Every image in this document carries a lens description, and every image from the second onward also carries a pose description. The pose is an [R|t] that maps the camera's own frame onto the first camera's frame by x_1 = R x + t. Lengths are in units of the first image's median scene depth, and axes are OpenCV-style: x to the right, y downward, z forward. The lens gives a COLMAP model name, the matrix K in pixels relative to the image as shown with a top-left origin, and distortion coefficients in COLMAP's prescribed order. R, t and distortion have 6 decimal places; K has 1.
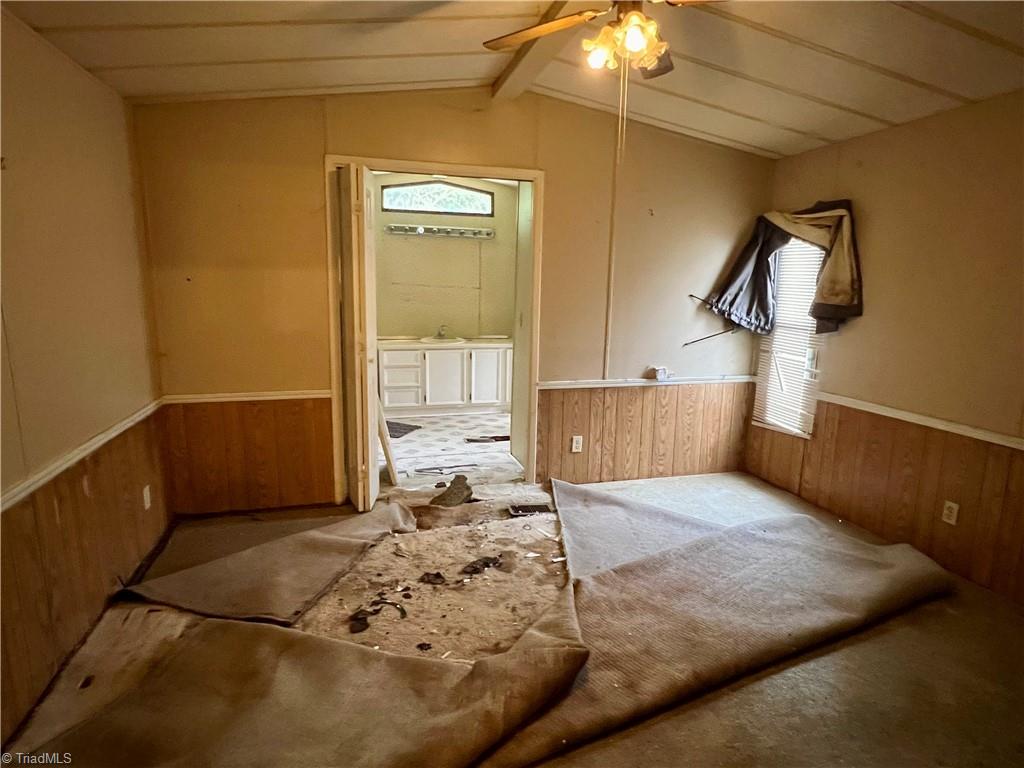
lens RADIAL K [[562.7, 0, 512.0], [0, 562.7, 384.0], [0, 0, 1]] dist [-0.001876, 0.000098]
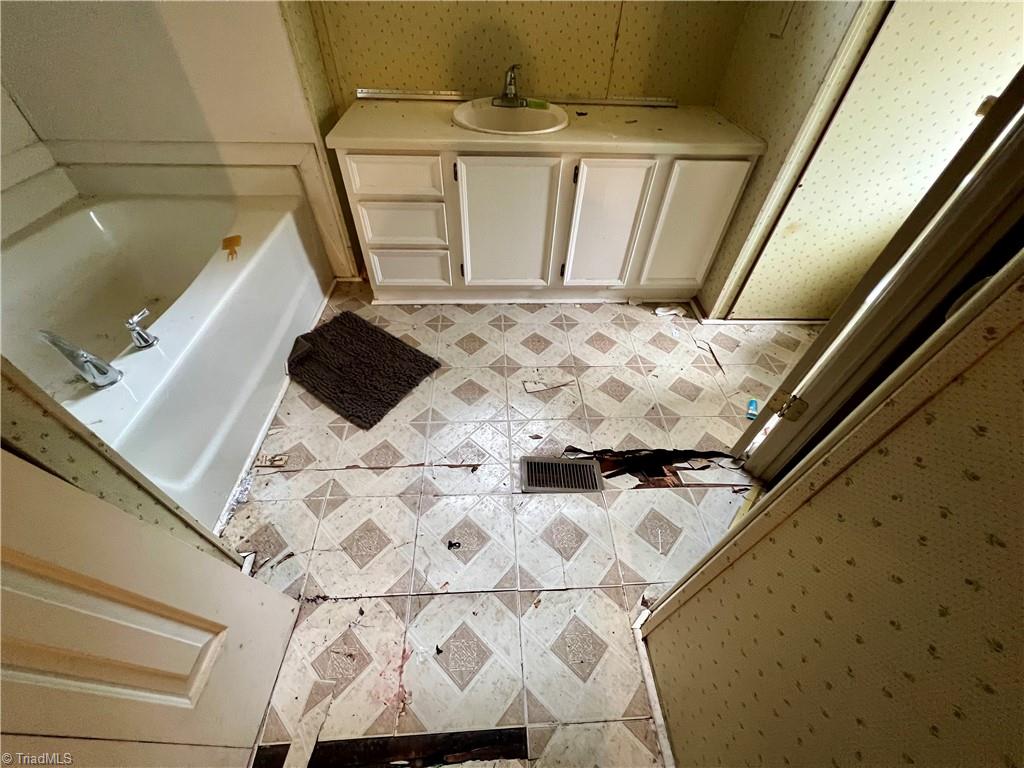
lens RADIAL K [[408.8, 0, 513.0], [0, 408.8, 385.7], [0, 0, 1]] dist [-0.000975, 0.000014]
pose [[0.975220, 0.171438, -0.139843, -0.053689], [-0.052236, 0.792642, 0.607445, -0.107846], [0.214984, -0.585088, 0.781955, 0.719877]]
